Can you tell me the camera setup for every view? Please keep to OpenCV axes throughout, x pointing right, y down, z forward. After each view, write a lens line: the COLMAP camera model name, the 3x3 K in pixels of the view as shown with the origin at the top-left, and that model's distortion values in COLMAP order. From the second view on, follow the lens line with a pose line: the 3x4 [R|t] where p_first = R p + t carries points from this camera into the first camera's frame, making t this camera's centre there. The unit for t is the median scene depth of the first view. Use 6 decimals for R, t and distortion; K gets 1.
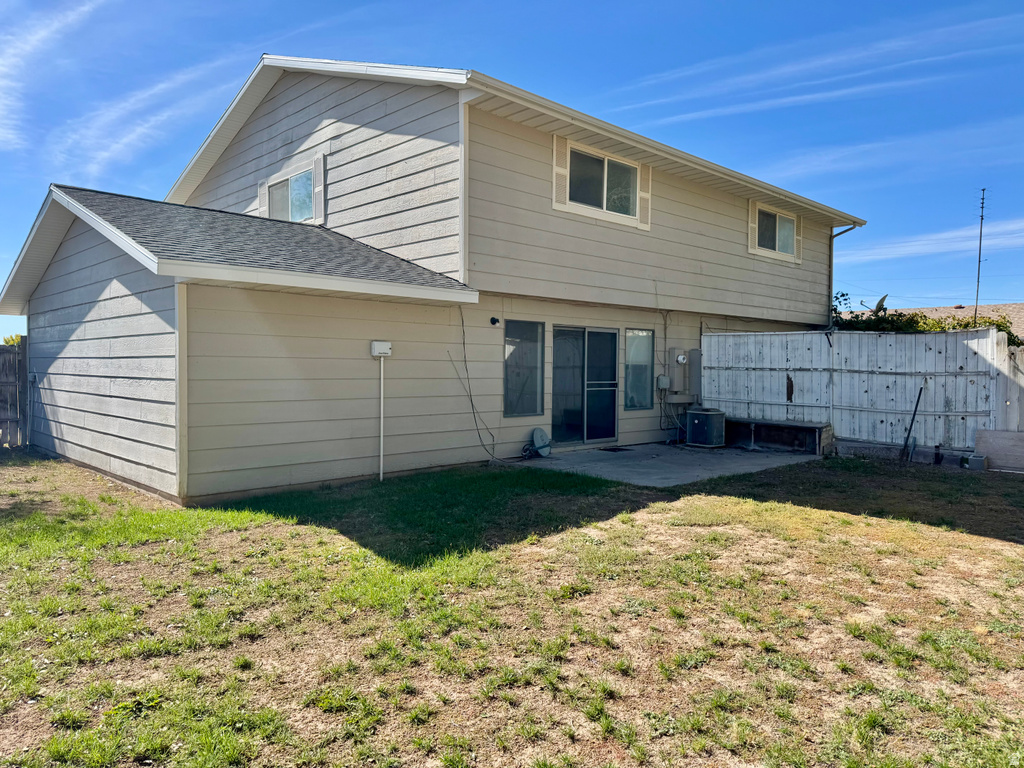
lens RADIAL K [[698.3, 0, 512.0], [0, 698.3, 397.6], [0, 0, 1]] dist [0.045012, -0.070725]
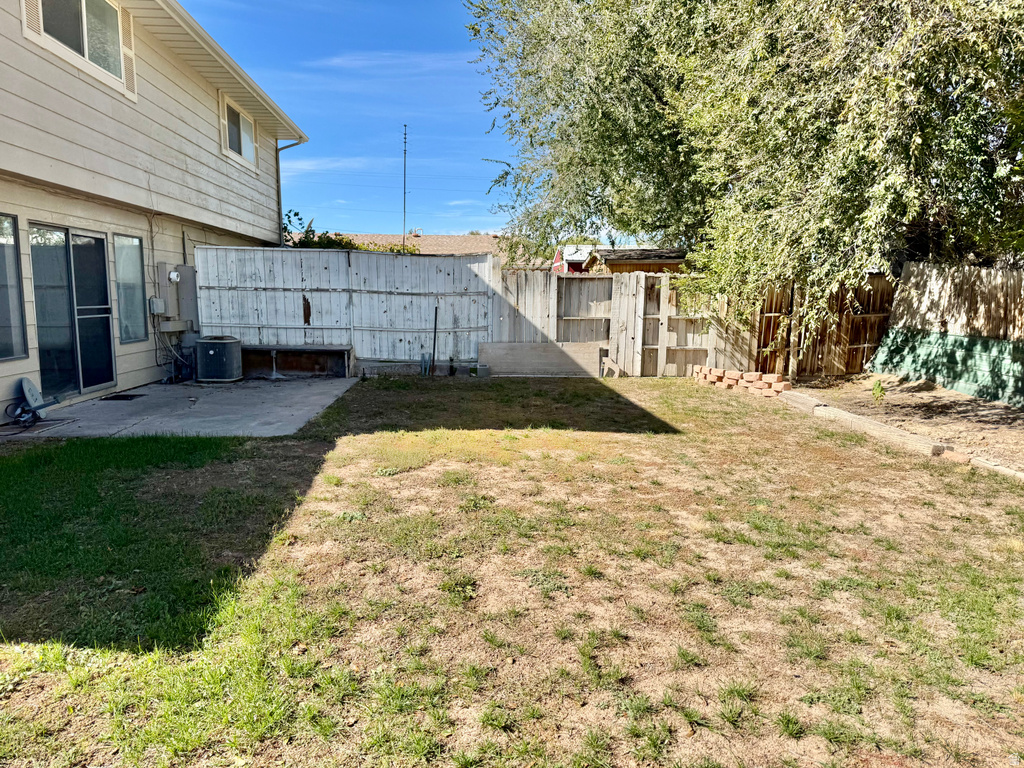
lens RADIAL K [[699.8, 0, 497.2], [0, 699.8, 385.2], [0, 0, 1]] dist [0.106872, -0.113315]
pose [[0.642838, -0.104124, 0.758892, -0.180787], [0.034863, 0.993669, 0.106805, -0.006032], [-0.765208, -0.042201, 0.642398, 0.210081]]
